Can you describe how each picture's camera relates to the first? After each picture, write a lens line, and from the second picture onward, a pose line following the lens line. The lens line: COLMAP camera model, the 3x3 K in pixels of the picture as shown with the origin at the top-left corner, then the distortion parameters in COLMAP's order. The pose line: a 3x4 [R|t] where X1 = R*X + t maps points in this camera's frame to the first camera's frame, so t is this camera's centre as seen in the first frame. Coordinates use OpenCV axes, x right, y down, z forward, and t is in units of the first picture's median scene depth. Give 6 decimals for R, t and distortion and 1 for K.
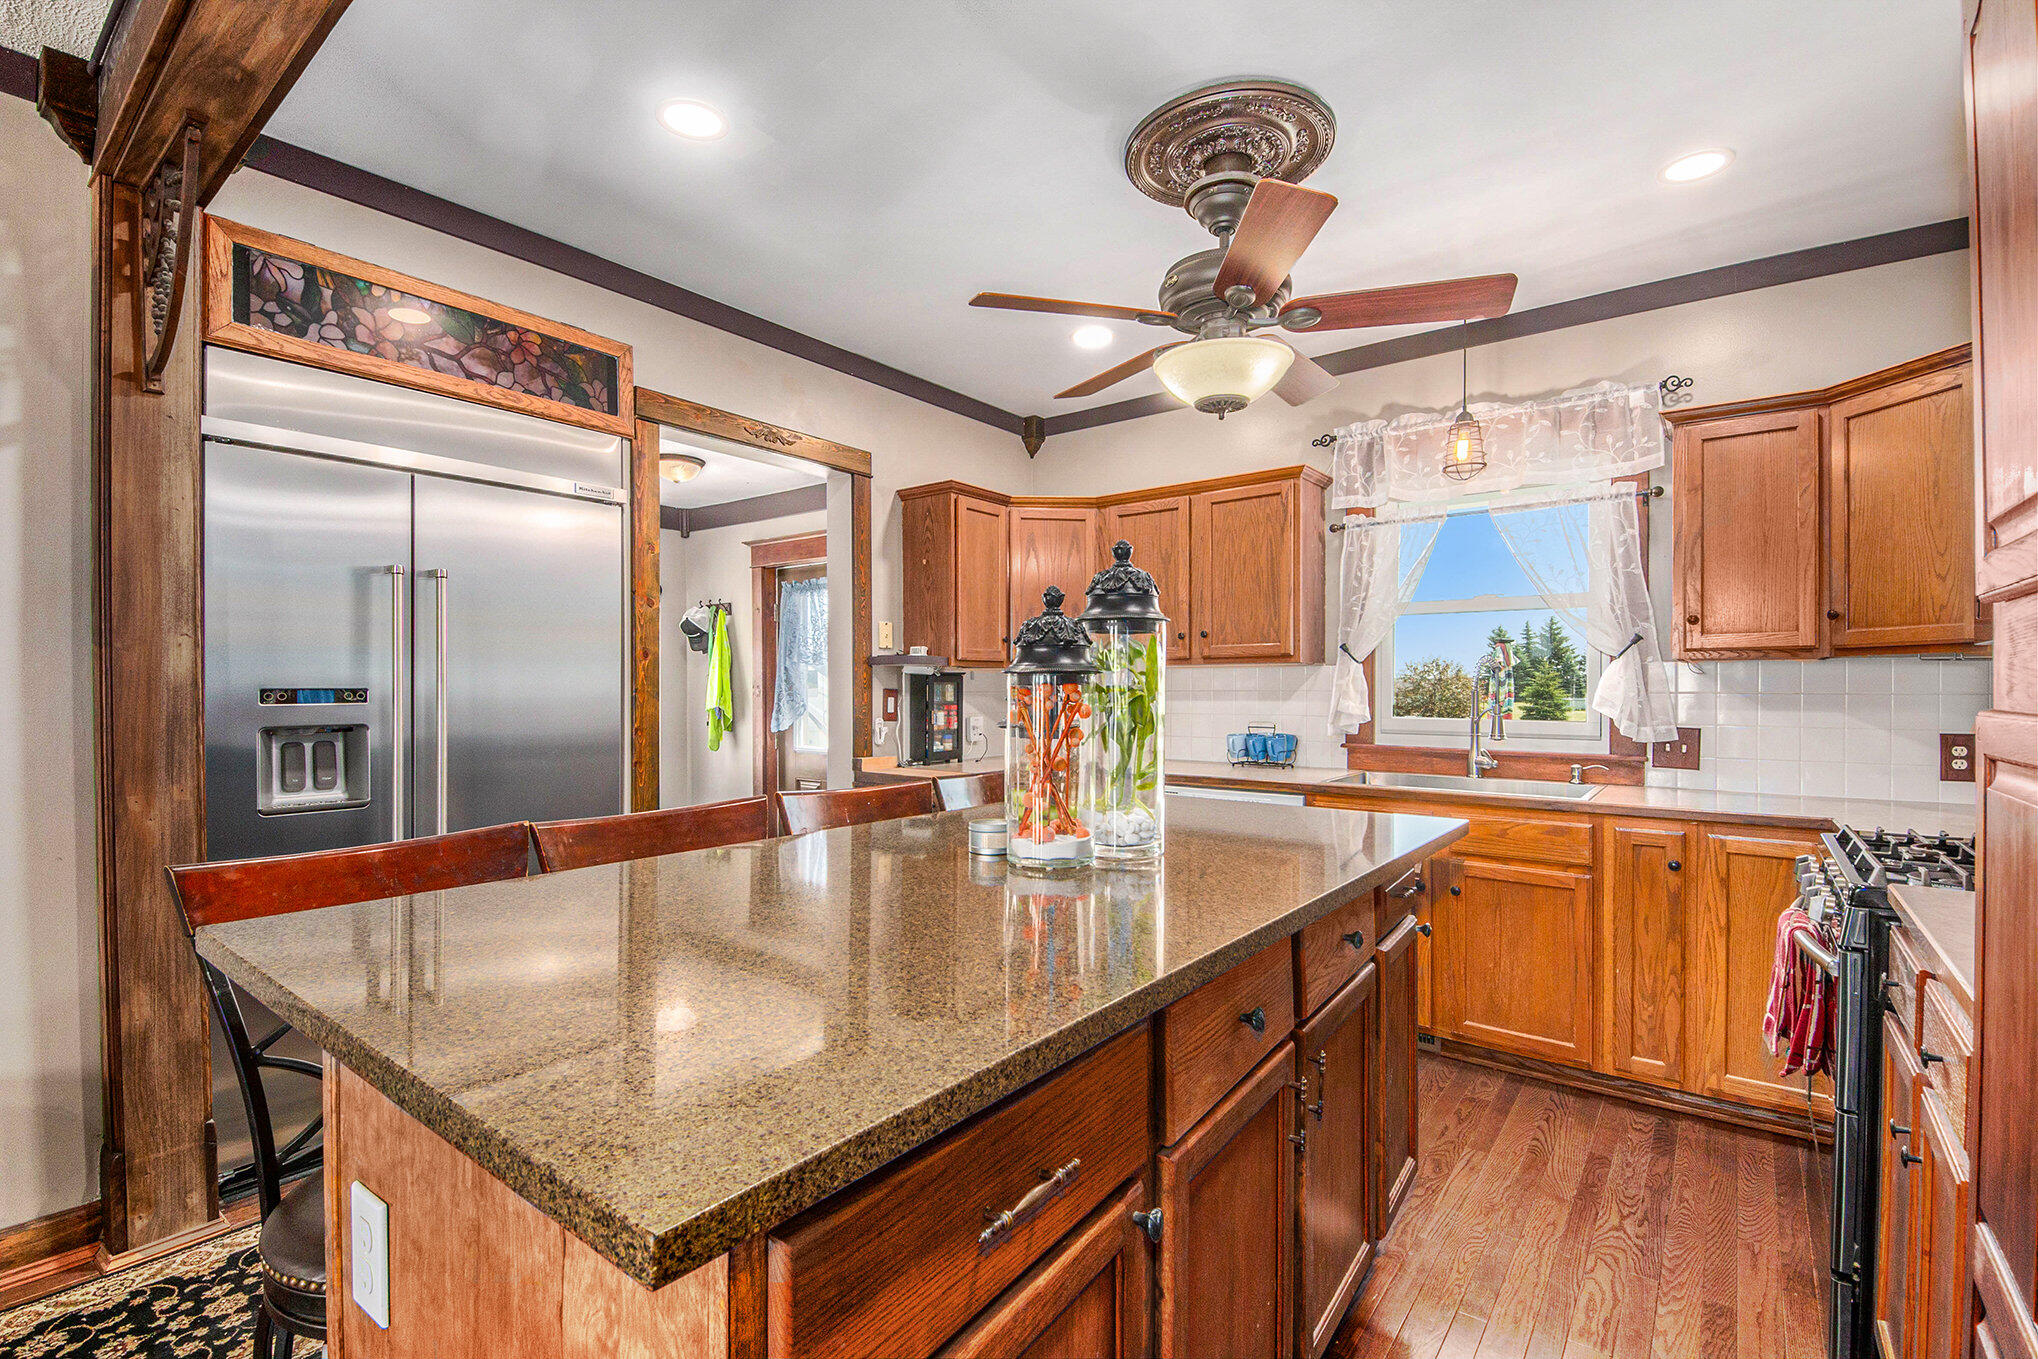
lens RADIAL K [[908.8, 0, 1017.0], [0, 908.8, 692.1], [0, 0, 1]] dist [0.003190, -0.000115]
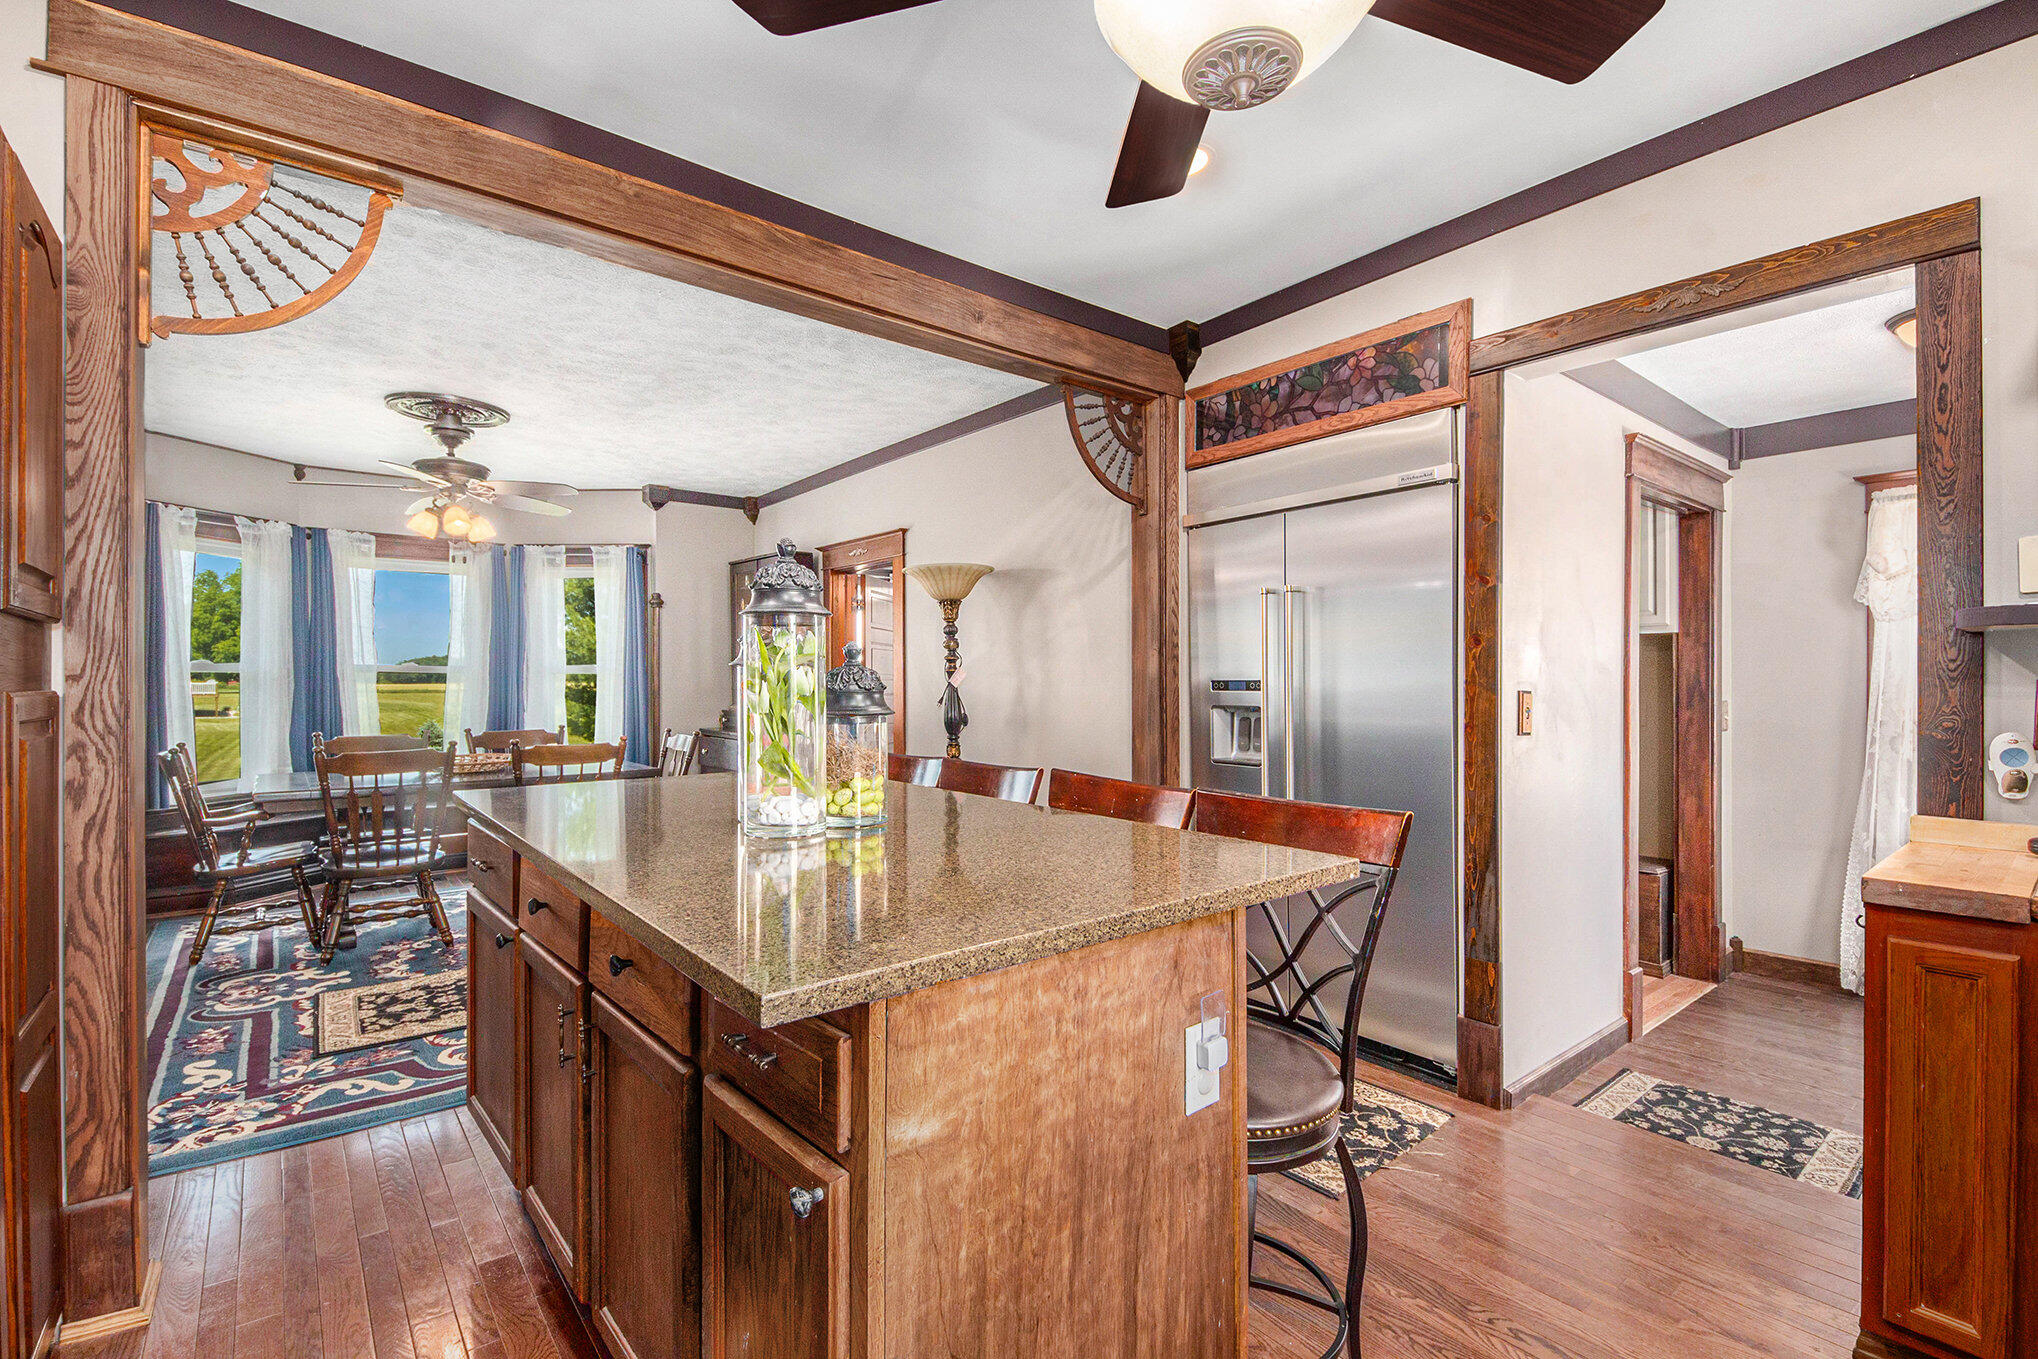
lens RADIAL K [[908.8, 0, 1015.6], [0, 908.8, 682.5], [0, 0, 1]] dist [0.003190, -0.000115]
pose [[-0.231482, -0.000994, -0.972839, 0.695363], [-0.002764, 0.999996, -0.000364, -0.000387], [0.972835, 0.002605, -0.231484, 0.970374]]
